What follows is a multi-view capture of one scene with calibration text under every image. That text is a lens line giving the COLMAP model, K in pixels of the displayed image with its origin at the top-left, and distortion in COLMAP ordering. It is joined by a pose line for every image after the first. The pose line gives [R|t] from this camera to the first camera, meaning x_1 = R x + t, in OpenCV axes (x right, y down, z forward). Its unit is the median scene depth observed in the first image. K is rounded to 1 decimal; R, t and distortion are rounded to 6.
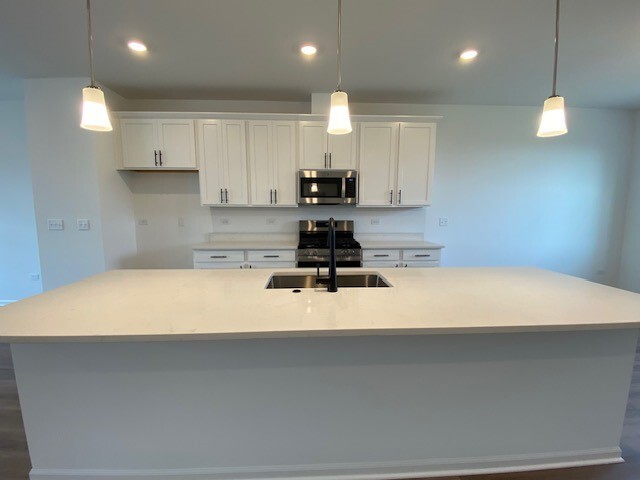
lens RADIAL K [[280.5, 0, 320.0], [0, 280.5, 240.0], [0, 0, 1]] dist [0.018695, -0.020692]
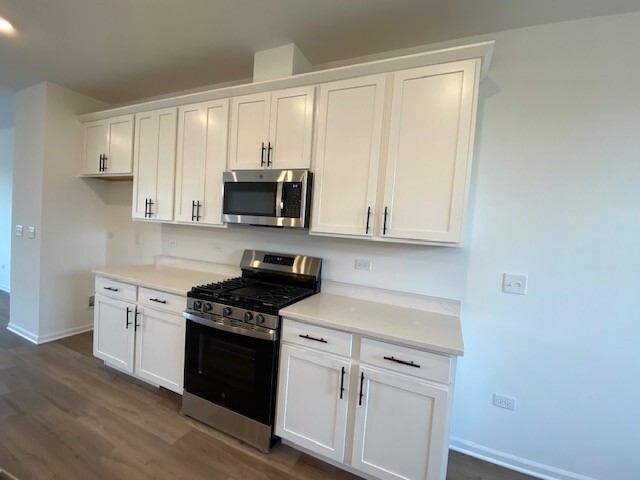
lens RADIAL K [[280.5, 0, 320.0], [0, 280.5, 240.0], [0, 0, 1]] dist [0.018695, -0.020692]
pose [[0.887116, 0.077921, -0.454921, 0.413879], [-0.114377, 0.992016, -0.053125, -0.083495], [0.447149, 0.099160, 0.888946, 0.534137]]
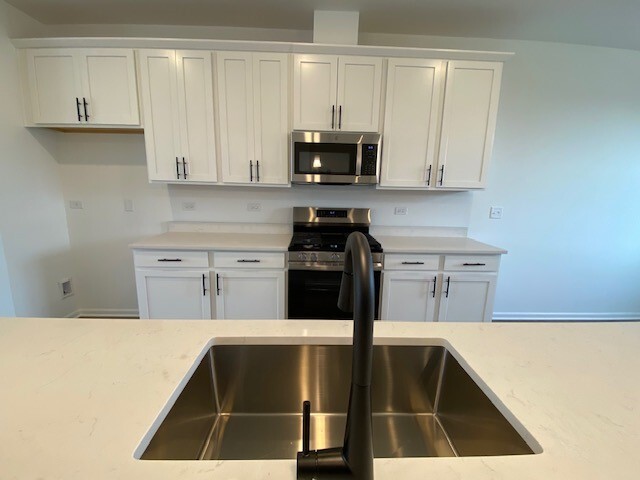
lens RADIAL K [[280.5, 0, 320.0], [0, 280.5, 240.0], [0, 0, 1]] dist [0.018695, -0.020692]
pose [[0.999678, 0.022949, -0.010823, 0.002401], [-0.022133, 0.997279, 0.070318, -0.039993], [0.012407, -0.070056, 0.997466, 0.314066]]
